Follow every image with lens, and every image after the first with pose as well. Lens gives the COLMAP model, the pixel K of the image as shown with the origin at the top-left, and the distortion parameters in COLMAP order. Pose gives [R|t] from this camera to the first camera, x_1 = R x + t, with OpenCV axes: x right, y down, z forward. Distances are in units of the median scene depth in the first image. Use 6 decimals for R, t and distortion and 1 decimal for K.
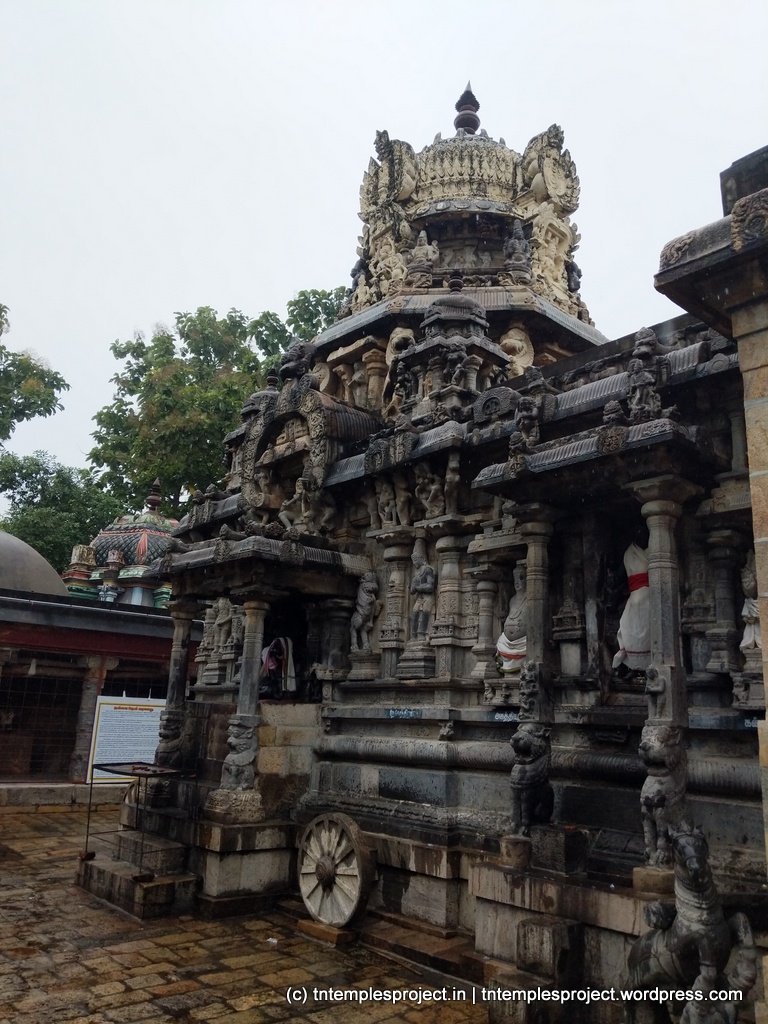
lens RADIAL K [[815.0, 0, 406.9], [0, 815.0, 509.3], [0, 0, 1]] dist [0.086276, -0.150845]
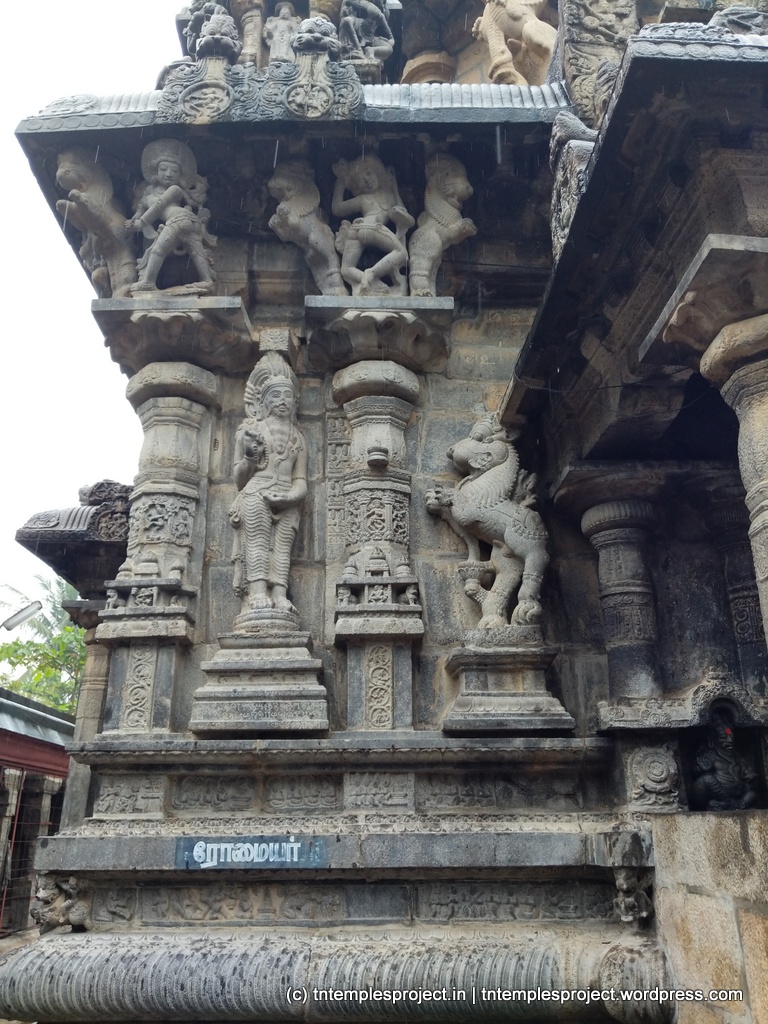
lens RADIAL K [[813.3, 0, 373.2], [0, 813.3, 512.6], [0, 0, 1]] dist [0.102549, -0.190832]
pose [[0.648622, 0.237263, 0.723184, -0.556923], [-0.164894, 0.971409, -0.170808, 0.256573], [-0.743034, -0.008458, 0.669200, 1.130745]]
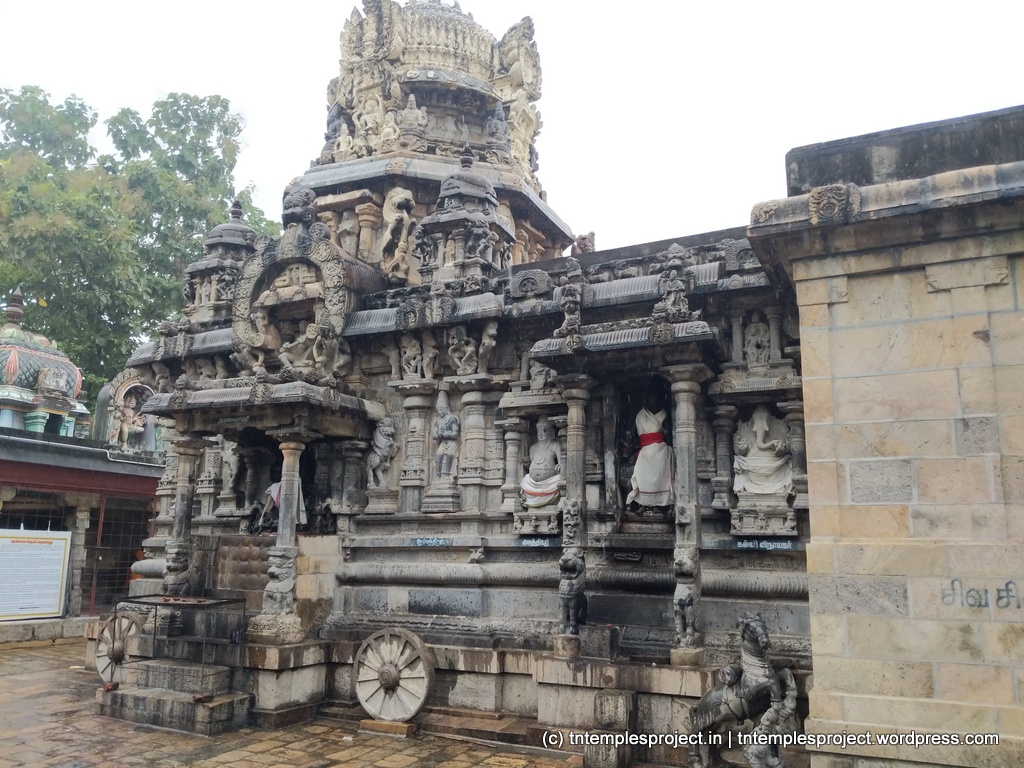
lens RADIAL K [[813.3, 0, 512.0], [0, 813.3, 400.1], [0, 0, 1]] dist [0.102549, -0.190832]
pose [[0.927019, 0.044526, 0.372361, -0.339049], [-0.073796, 0.995171, 0.064718, -0.034061], [-0.367681, -0.087474, 0.925829, -0.093563]]
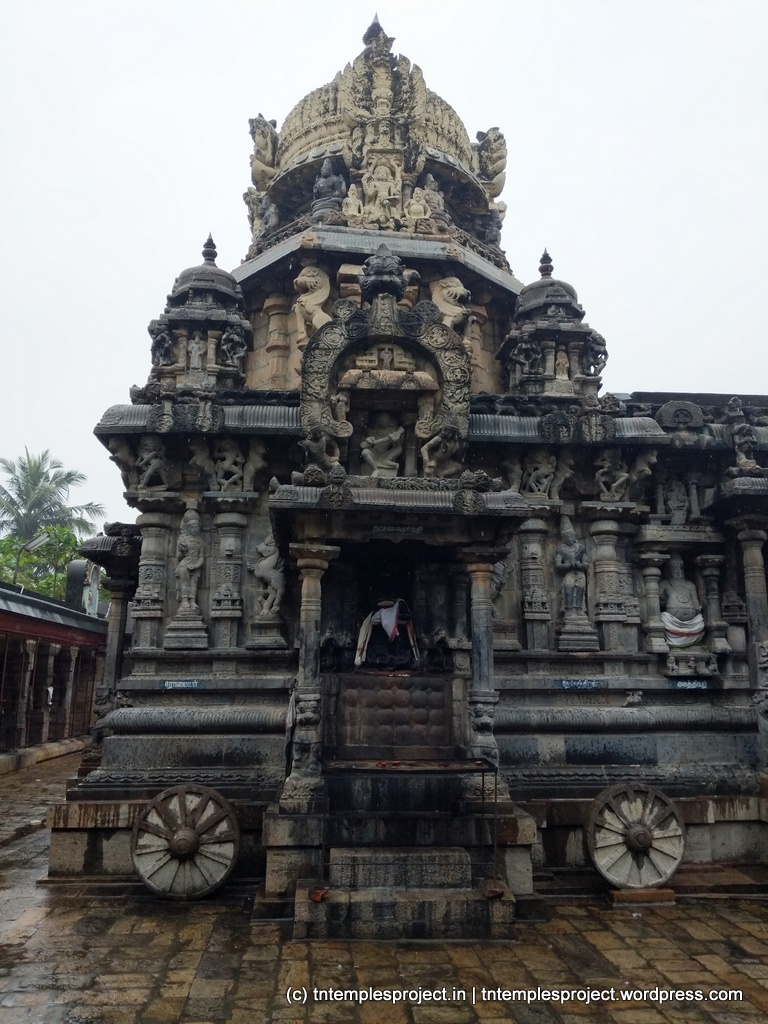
lens RADIAL K [[813.3, 0, 373.2], [0, 813.3, 512.6], [0, 0, 1]] dist [0.102549, -0.190832]
pose [[0.600622, 0.126994, 0.789383, -1.016710], [-0.182014, 0.983099, -0.019669, 0.104093], [-0.778540, -0.131865, 0.613586, 0.595482]]
